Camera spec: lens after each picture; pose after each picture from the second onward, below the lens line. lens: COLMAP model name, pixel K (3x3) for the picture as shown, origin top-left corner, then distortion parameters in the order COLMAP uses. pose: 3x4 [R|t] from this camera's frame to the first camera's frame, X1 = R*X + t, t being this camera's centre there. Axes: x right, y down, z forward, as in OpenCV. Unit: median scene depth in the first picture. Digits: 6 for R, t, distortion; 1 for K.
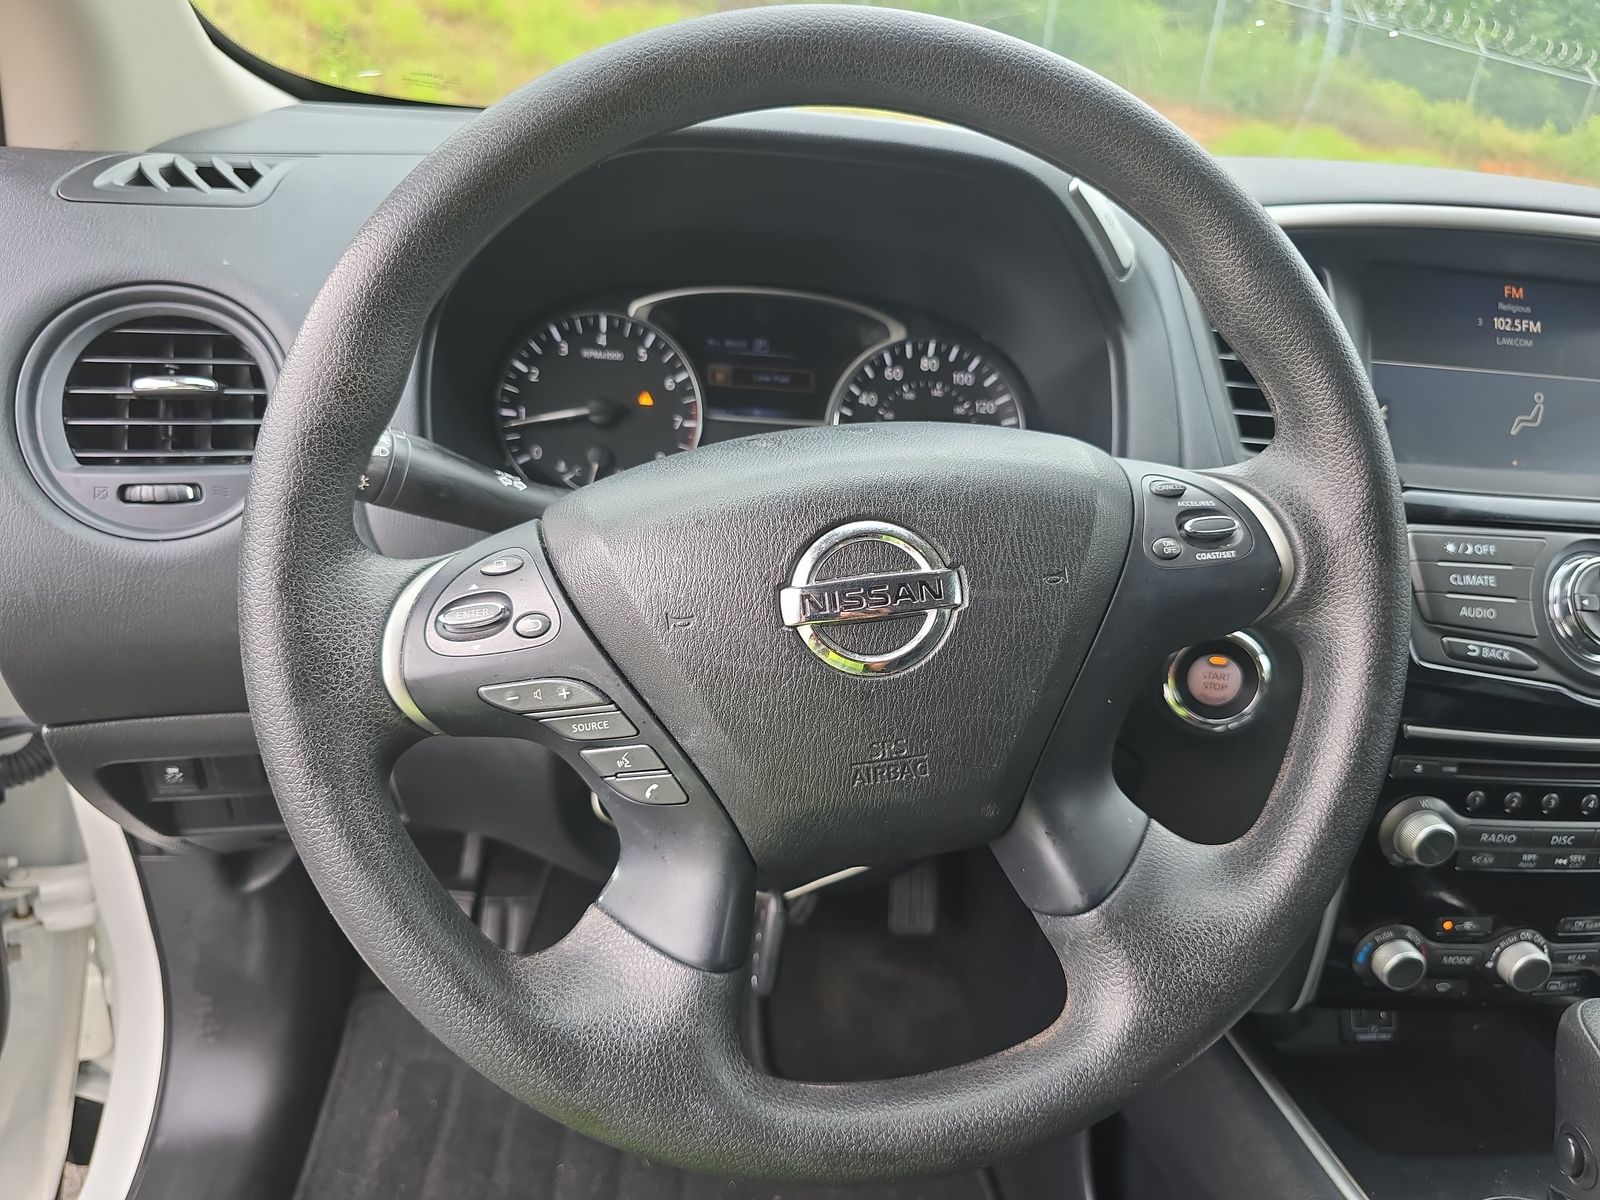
lens RADIAL K [[1043.2, 0, 800.0], [0, 1043.2, 600.0], [0, 0, 1]] dist [0.034932, -0.062135]
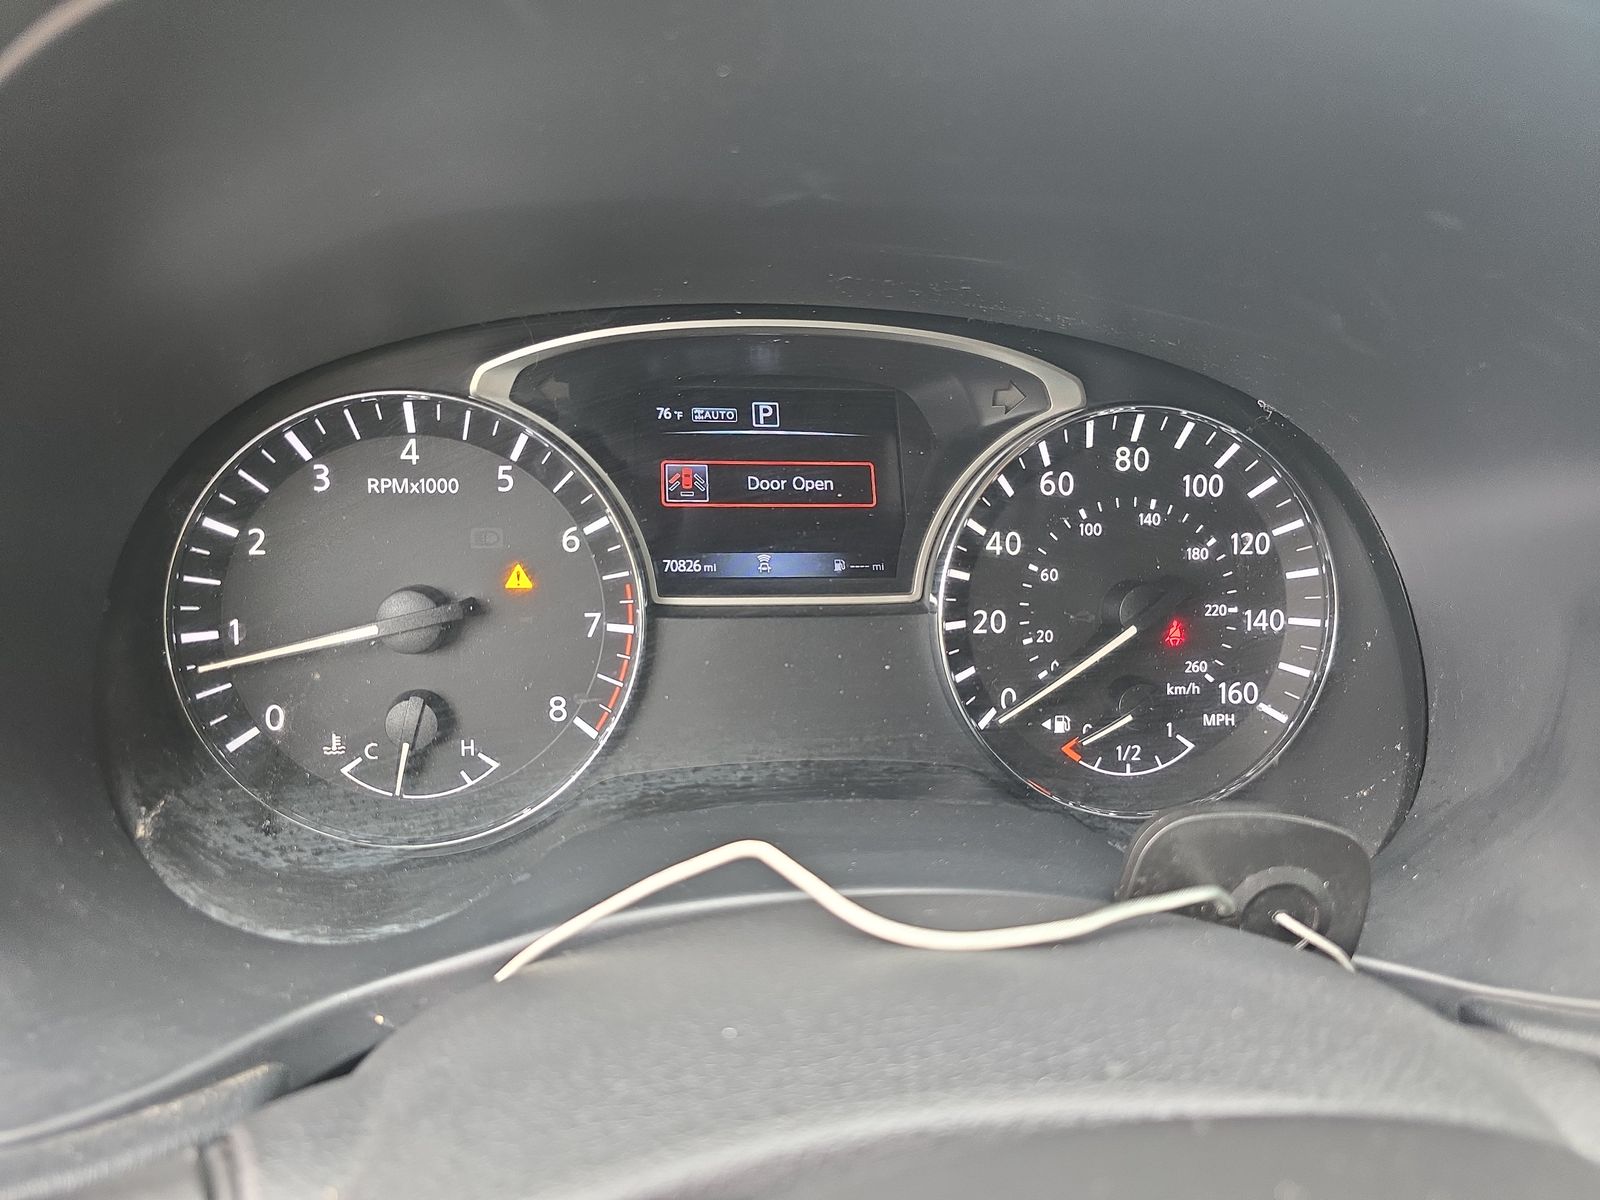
lens RADIAL K [[1043.2, 0, 800.0], [0, 1043.2, 600.0], [0, 0, 1]] dist [0.034932, -0.062135]
pose [[0.999230, -0.039228, -0.000922, -0.032472], [0.039182, 0.996223, 0.077492, -0.258044], [-0.002121, -0.077468, 0.996993, 0.668905]]
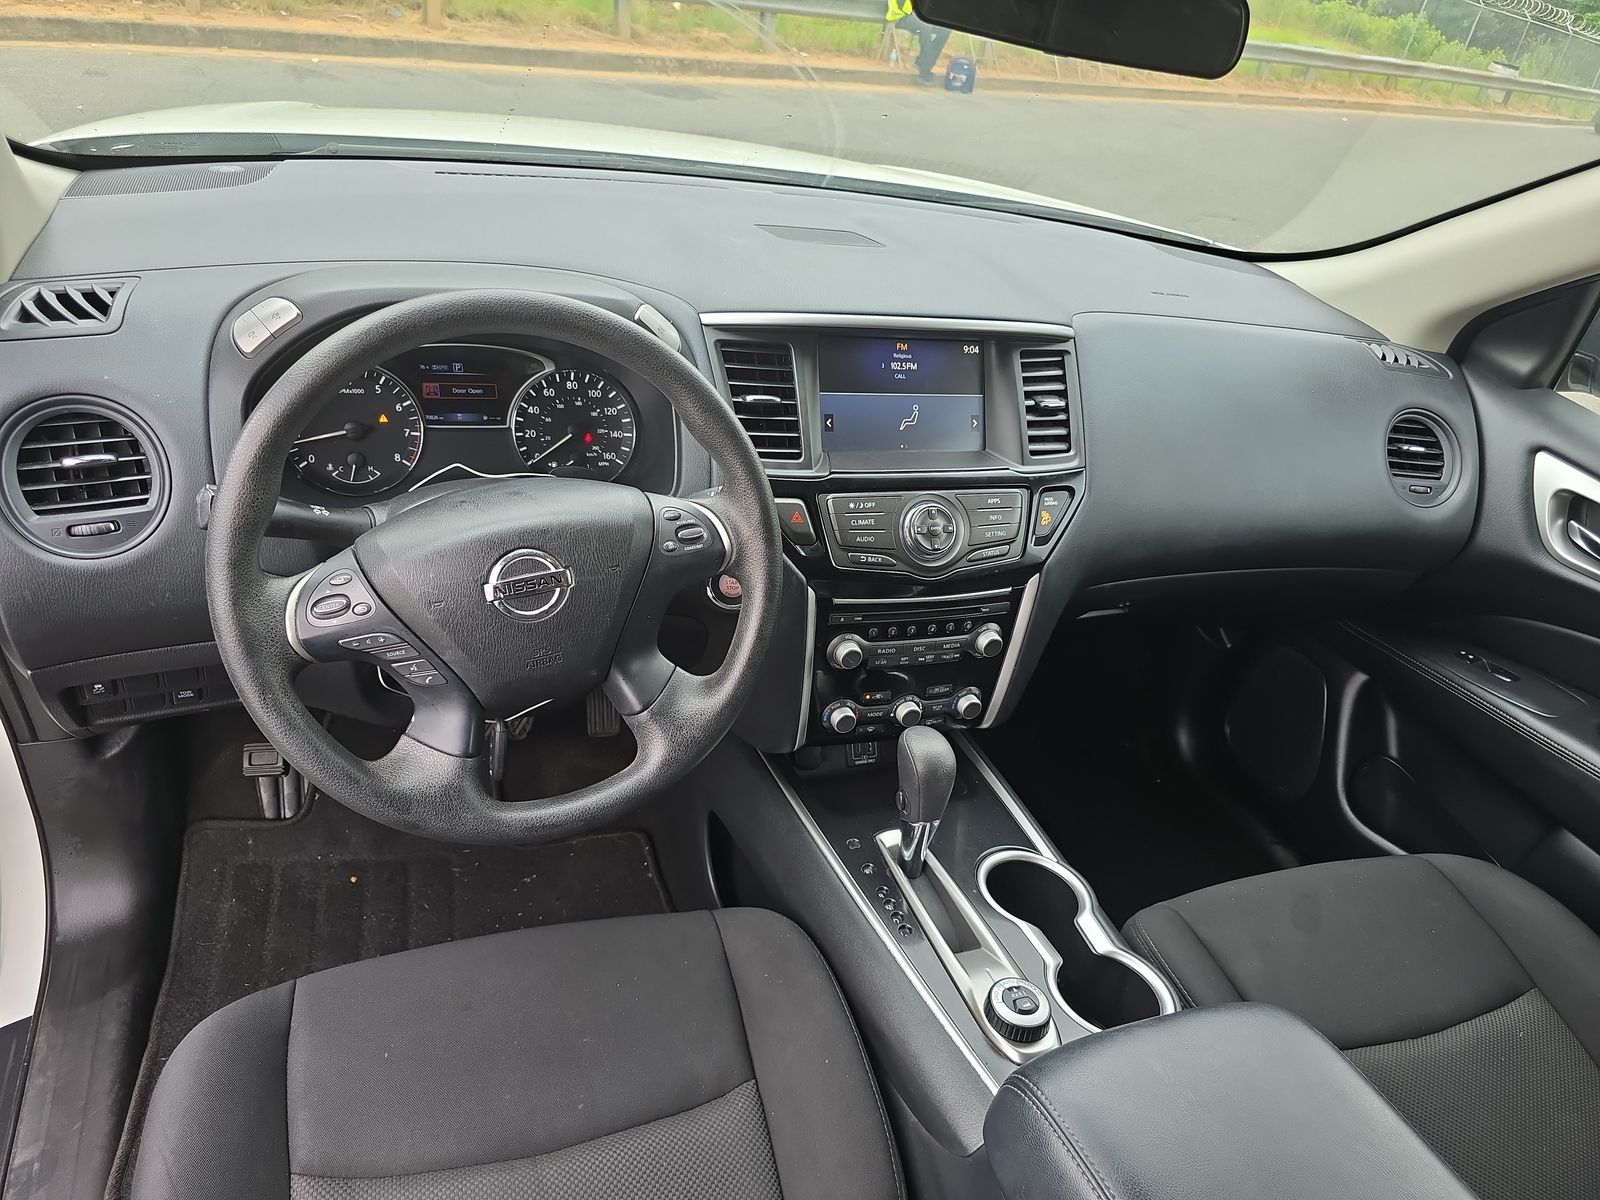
lens RADIAL K [[1043.2, 0, 800.0], [0, 1043.2, 600.0], [0, 0, 1]] dist [0.034932, -0.062135]
pose [[0.964569, -0.079972, 0.251418, 0.041615], [0.034673, 0.983112, 0.179689, -0.224973], [-0.261542, -0.164605, 0.951052, -0.805202]]
